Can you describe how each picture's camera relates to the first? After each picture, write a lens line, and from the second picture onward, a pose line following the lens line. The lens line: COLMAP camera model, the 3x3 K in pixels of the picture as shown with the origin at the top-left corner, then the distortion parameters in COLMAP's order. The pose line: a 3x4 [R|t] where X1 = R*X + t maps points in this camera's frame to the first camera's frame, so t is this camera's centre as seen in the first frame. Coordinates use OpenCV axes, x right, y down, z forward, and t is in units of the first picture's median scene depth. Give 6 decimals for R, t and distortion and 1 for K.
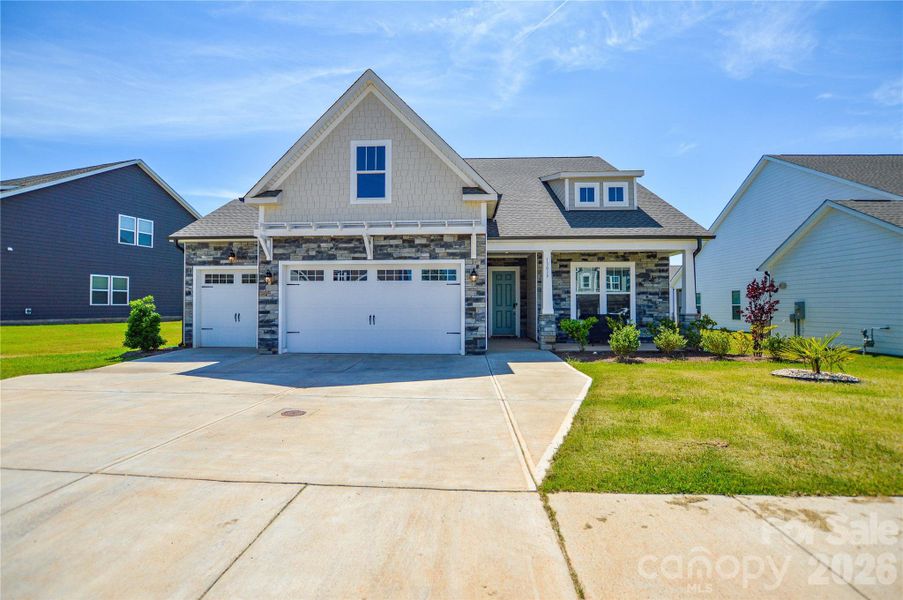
lens RADIAL K [[406.0, 0, 453.0], [0, 406.0, 301.0], [0, 0, 1]] dist [-0.032258, 0.000297]
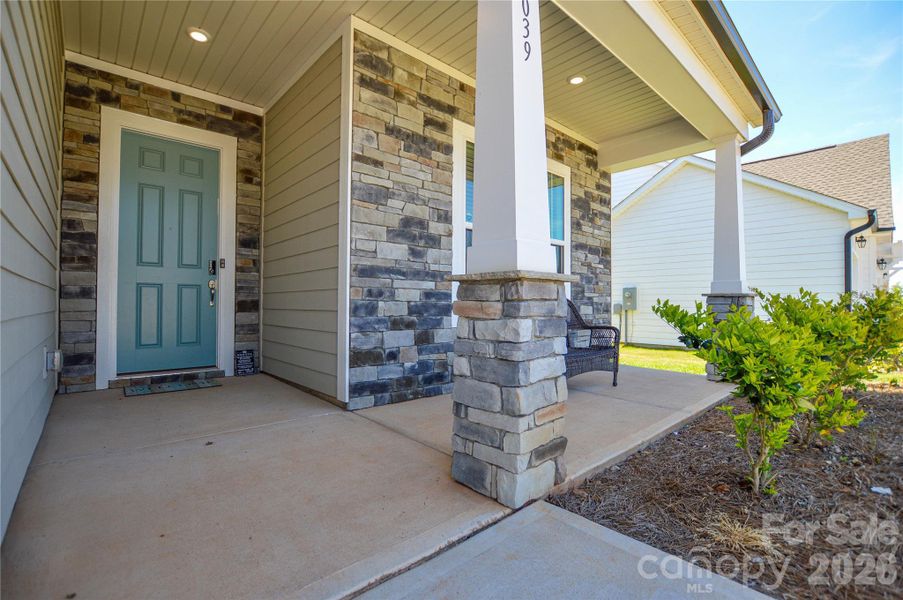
lens RADIAL K [[406.0, 0, 453.0], [0, 406.0, 301.0], [0, 0, 1]] dist [-0.032258, 0.000297]
pose [[0.711133, 0.009095, 0.702998, 0.084443], [-0.014379, 0.999895, 0.001609, 0.037612], [-0.702910, -0.011252, 0.711190, 0.793713]]
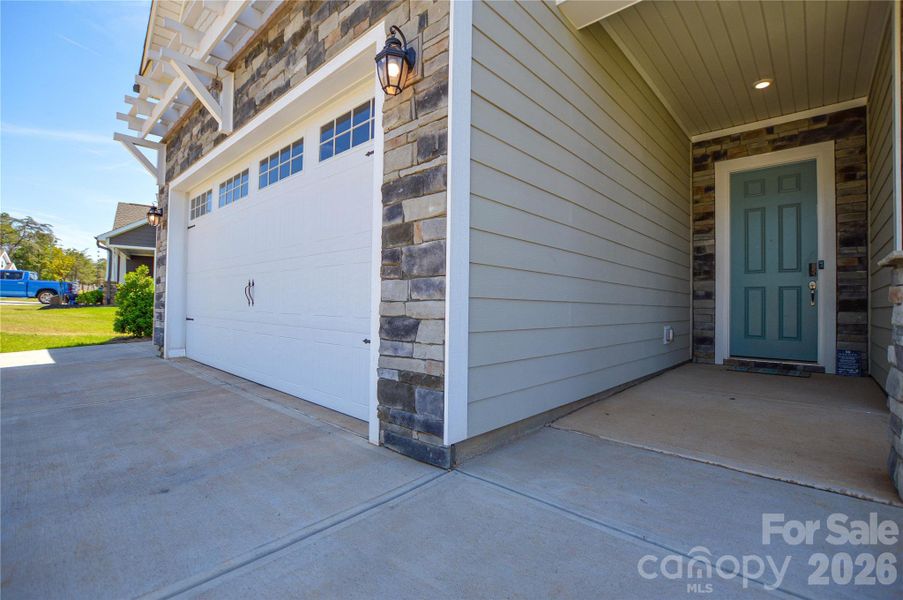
lens RADIAL K [[406.0, 0, 453.0], [0, 406.0, 301.0], [0, 0, 1]] dist [-0.032258, 0.000297]
pose [[0.760427, 0.003314, -0.649414, 0.162373], [-0.006467, 0.999976, -0.002469, 0.044314], [0.649391, 0.006077, 0.760431, 0.693695]]
